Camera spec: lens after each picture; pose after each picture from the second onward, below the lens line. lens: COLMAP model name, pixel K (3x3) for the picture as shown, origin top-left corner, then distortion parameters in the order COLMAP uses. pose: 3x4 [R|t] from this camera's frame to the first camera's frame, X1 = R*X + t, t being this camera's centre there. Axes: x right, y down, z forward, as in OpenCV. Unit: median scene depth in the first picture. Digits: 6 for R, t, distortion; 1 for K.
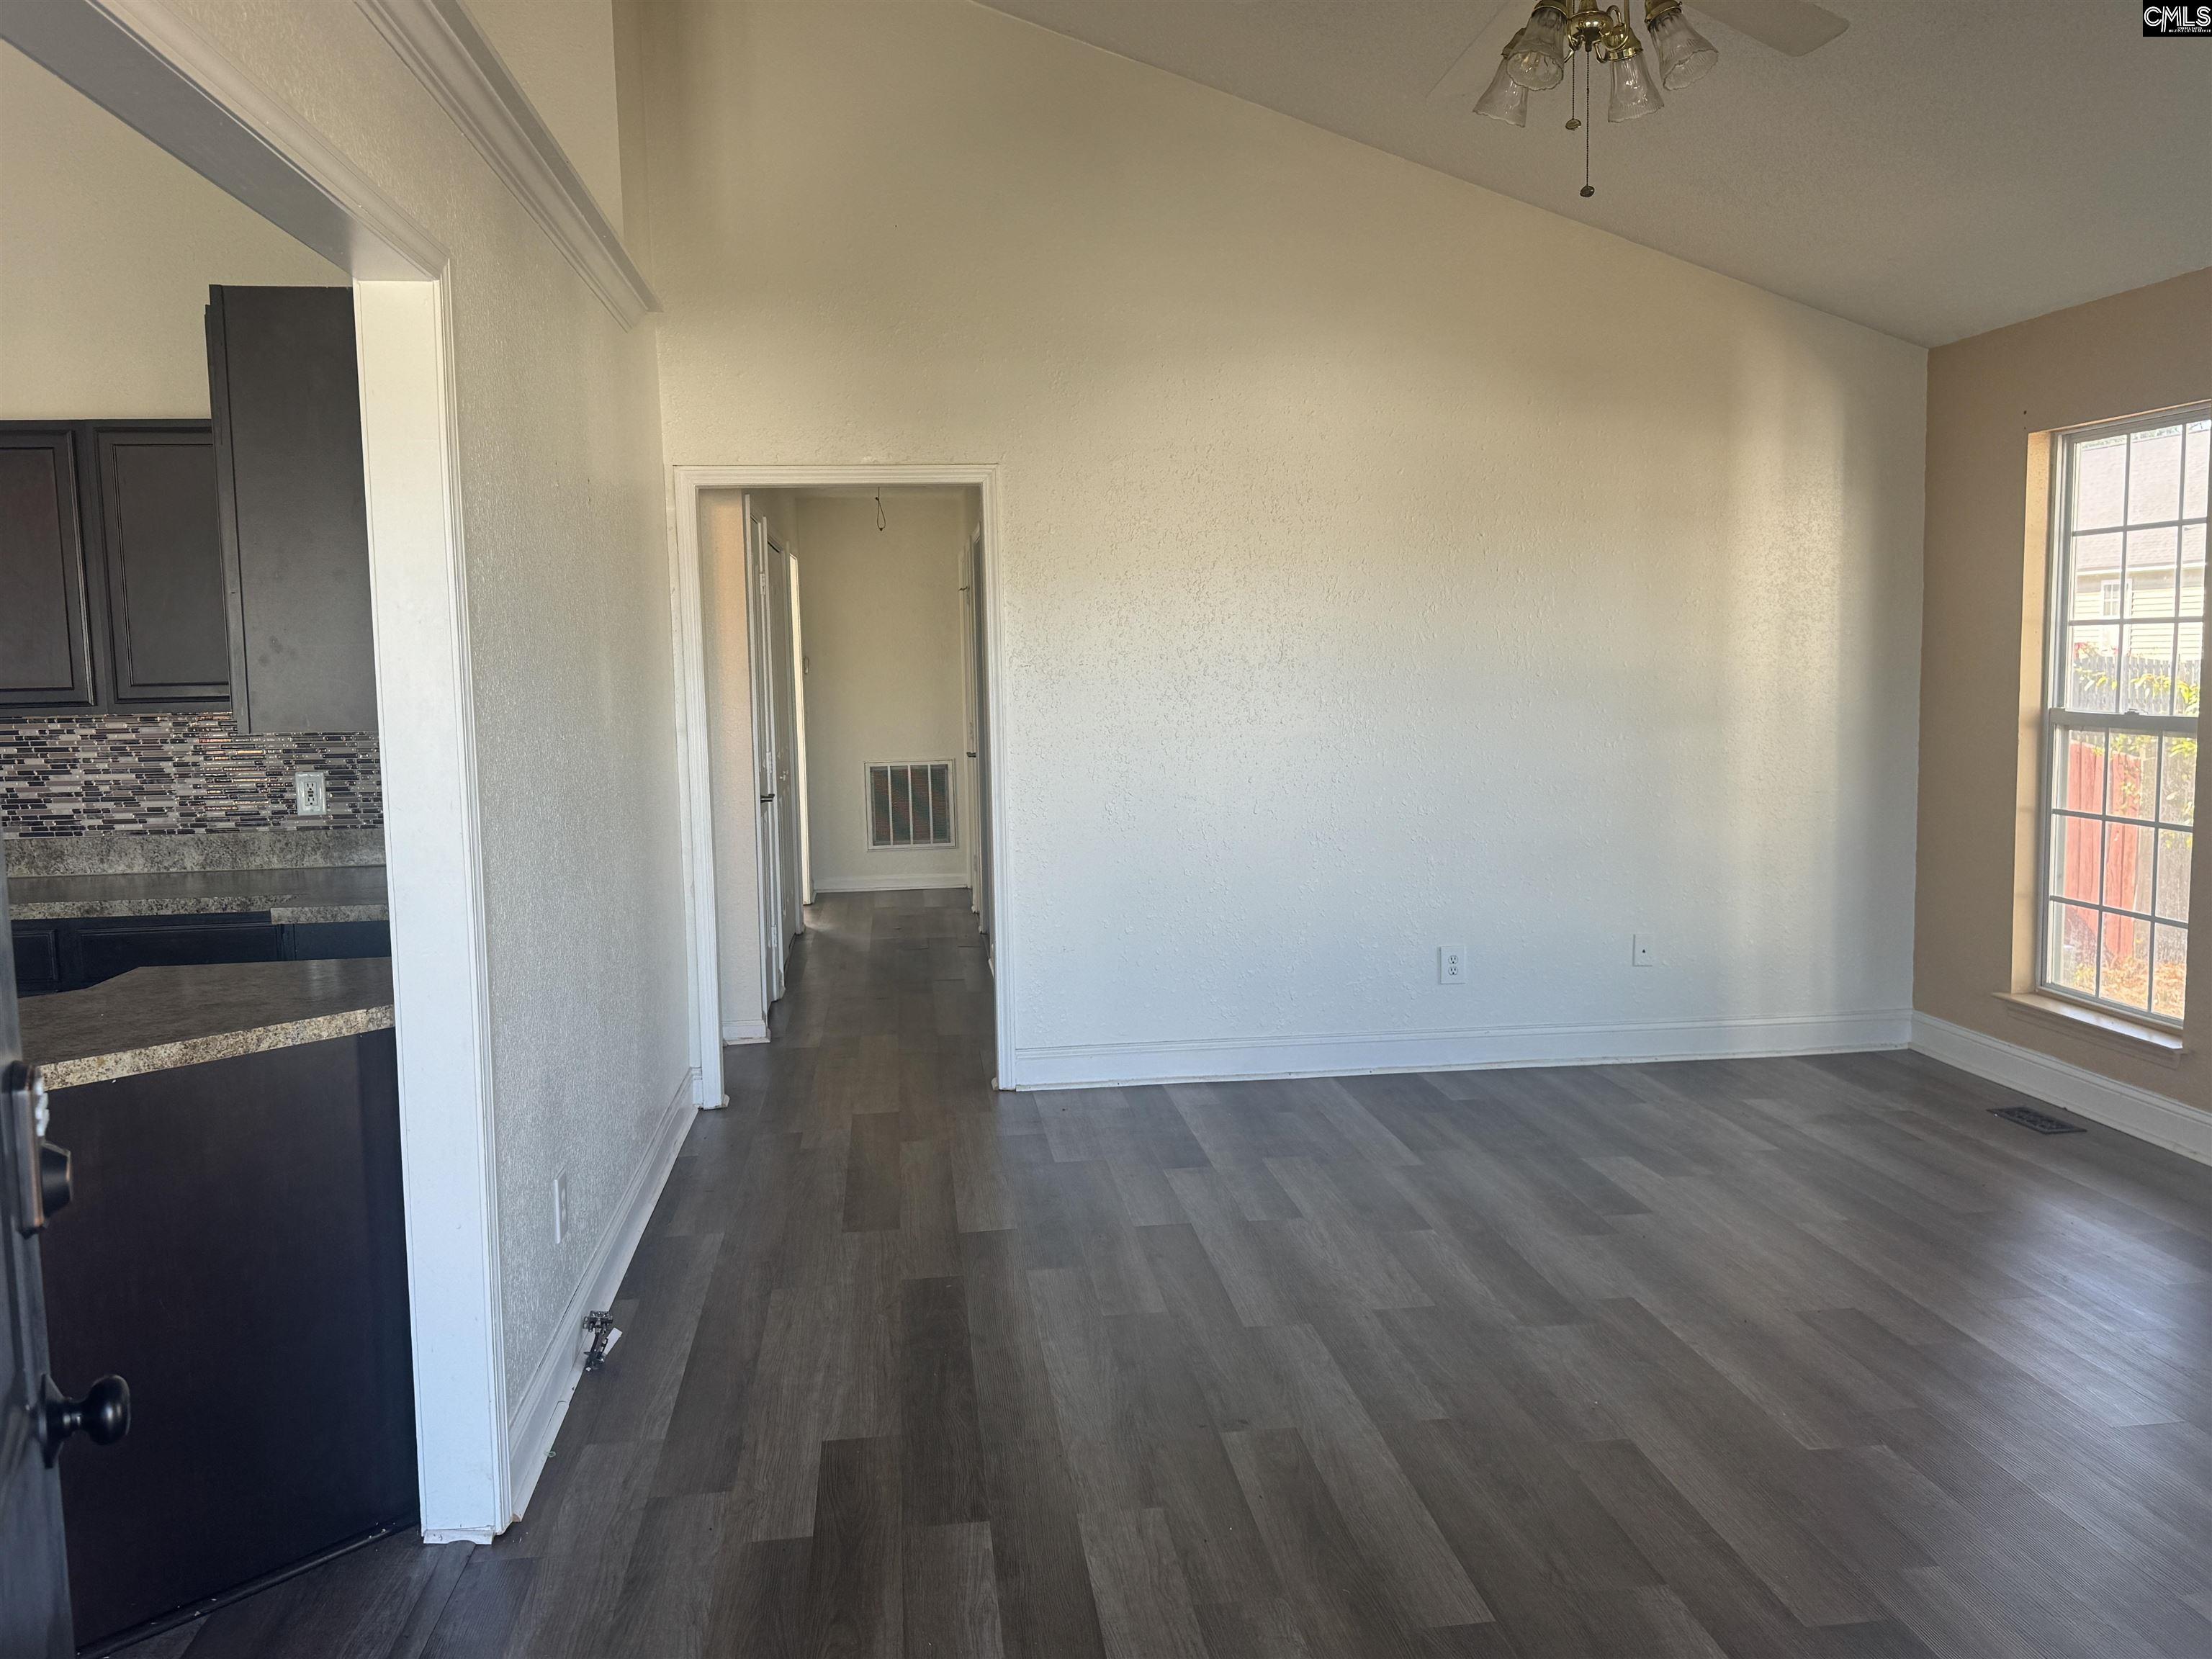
lens RADIAL K [[1802.8, 0, 1106.0], [0, 1802.8, 829.5], [0, 0, 1]] dist [0.012394, -0.012885]
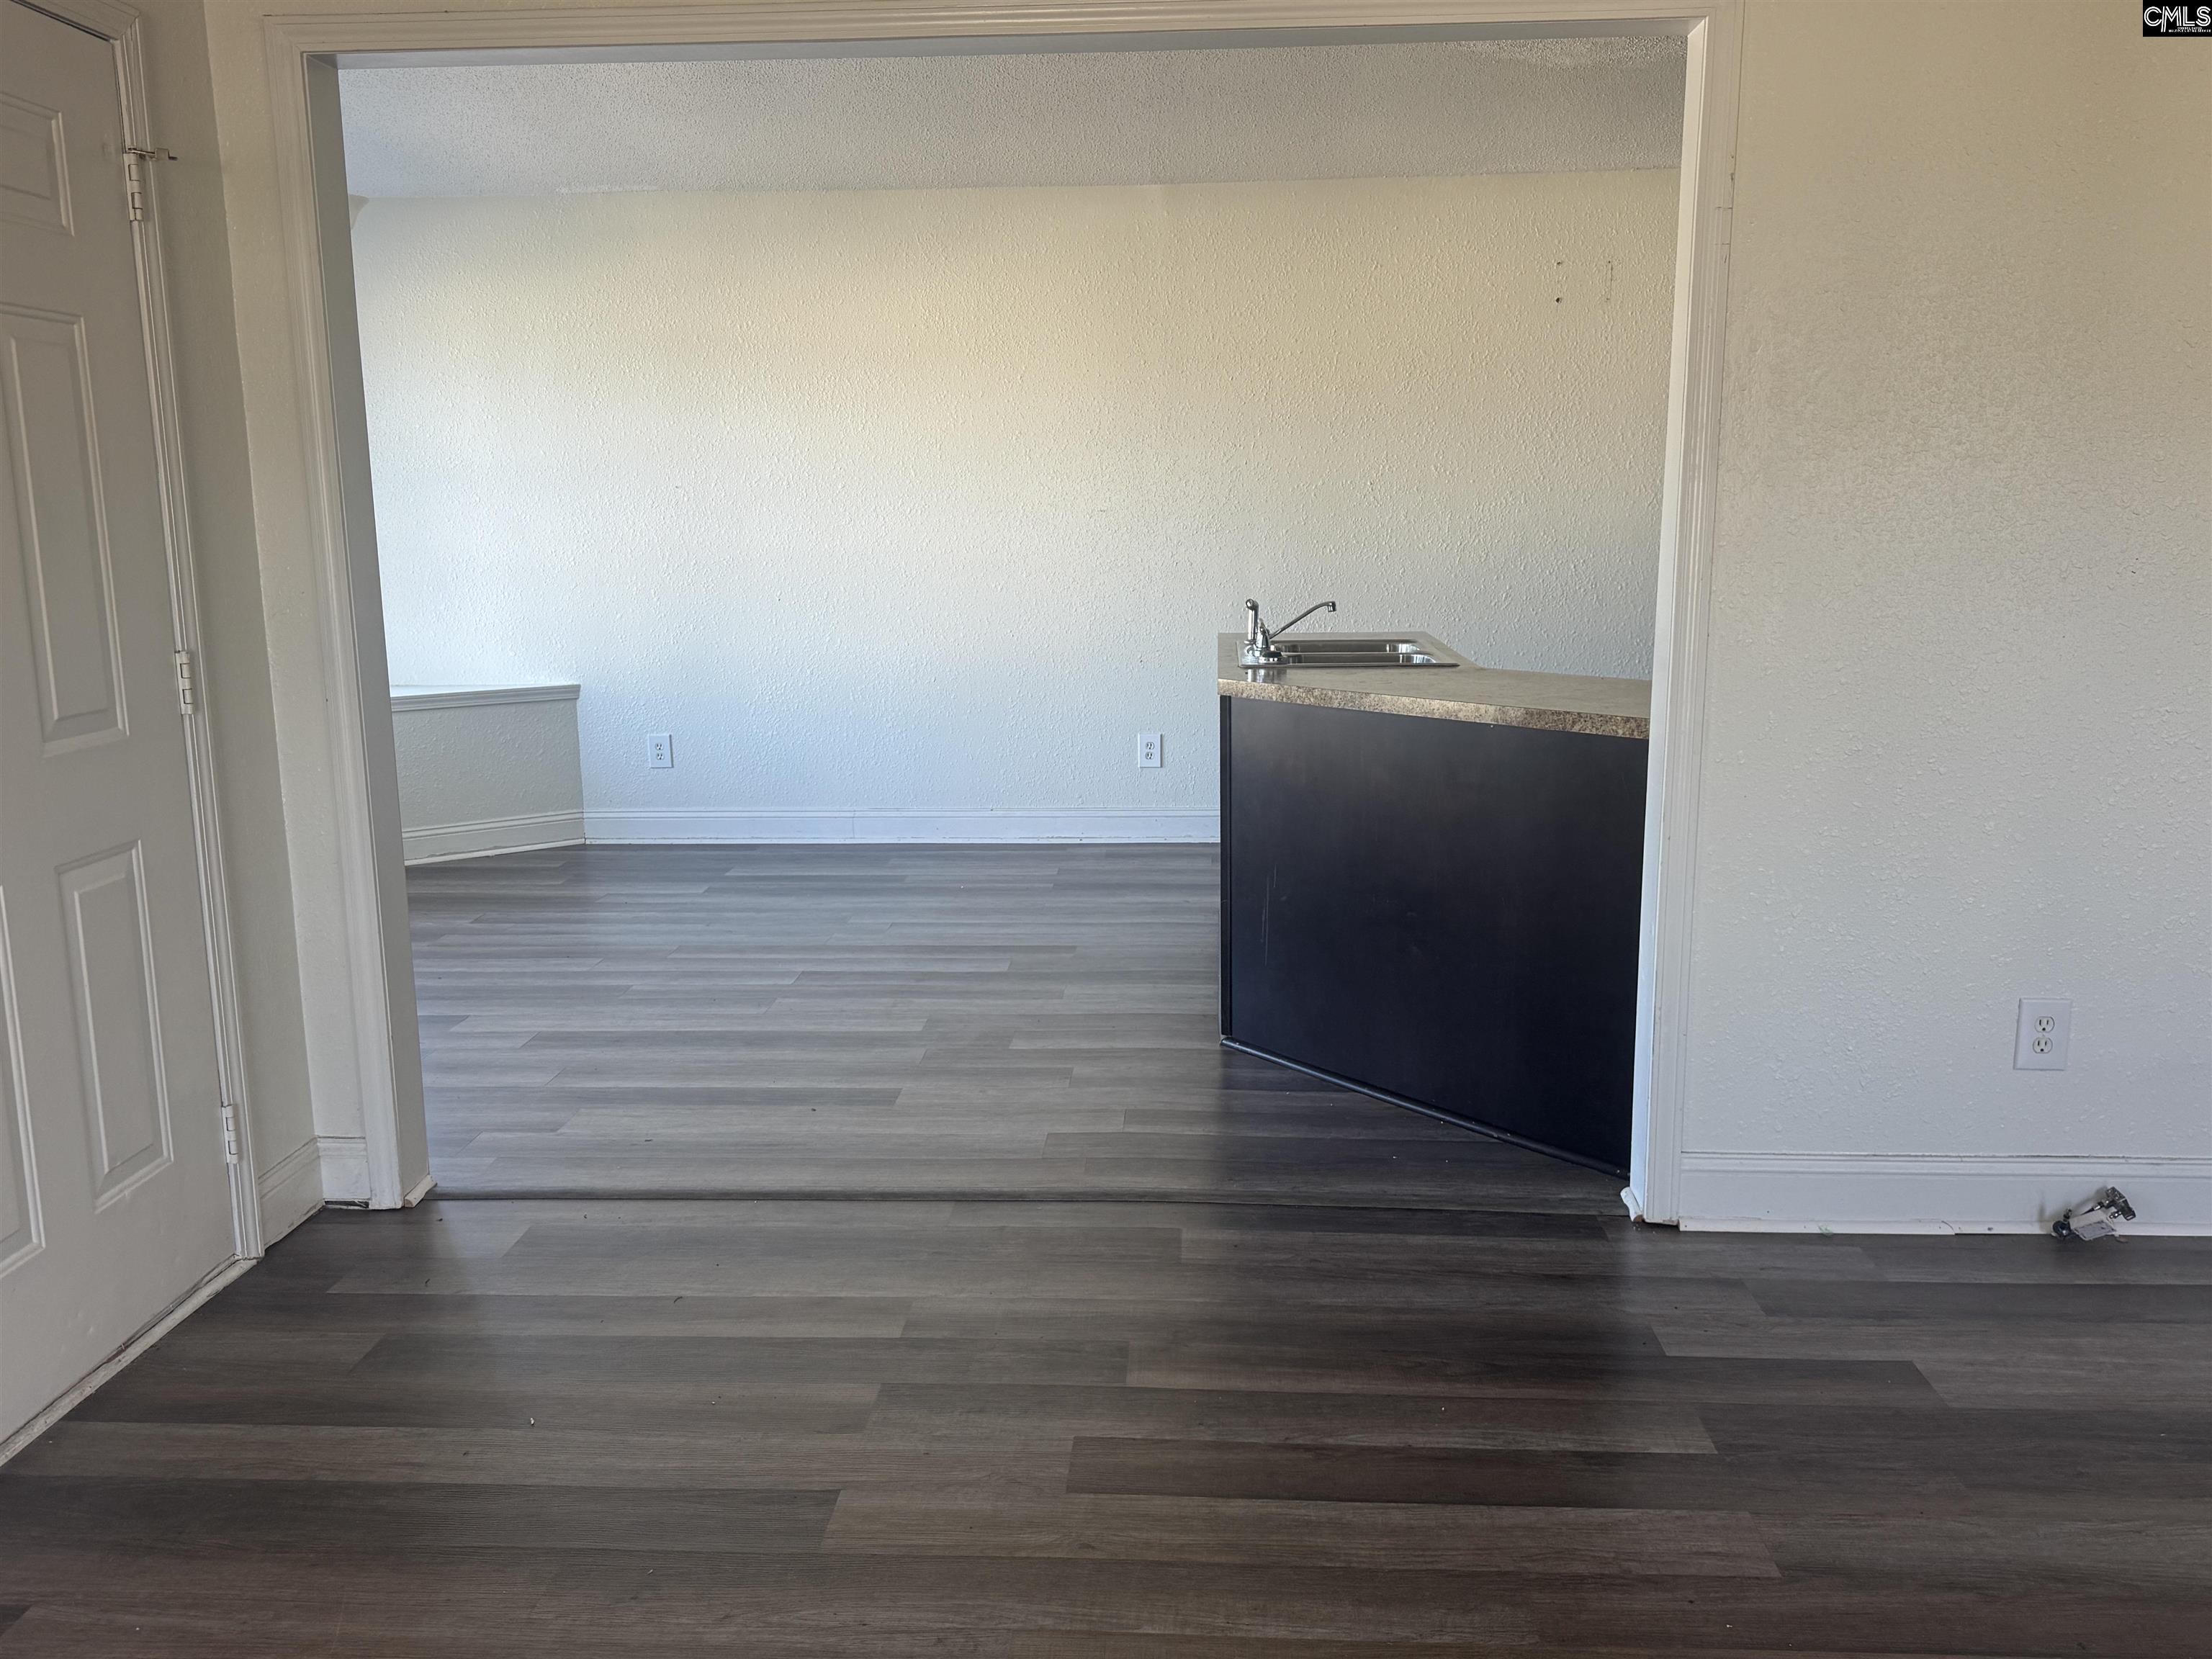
lens RADIAL K [[1802.8, 0, 1106.0], [0, 1802.8, 829.5], [0, 0, 1]] dist [0.012394, -0.012885]
pose [[-0.167173, 0.209878, -0.963330, 0.395245], [-0.088417, 0.969951, 0.226665, -0.030315], [0.981955, 0.123067, -0.143593, 0.447184]]
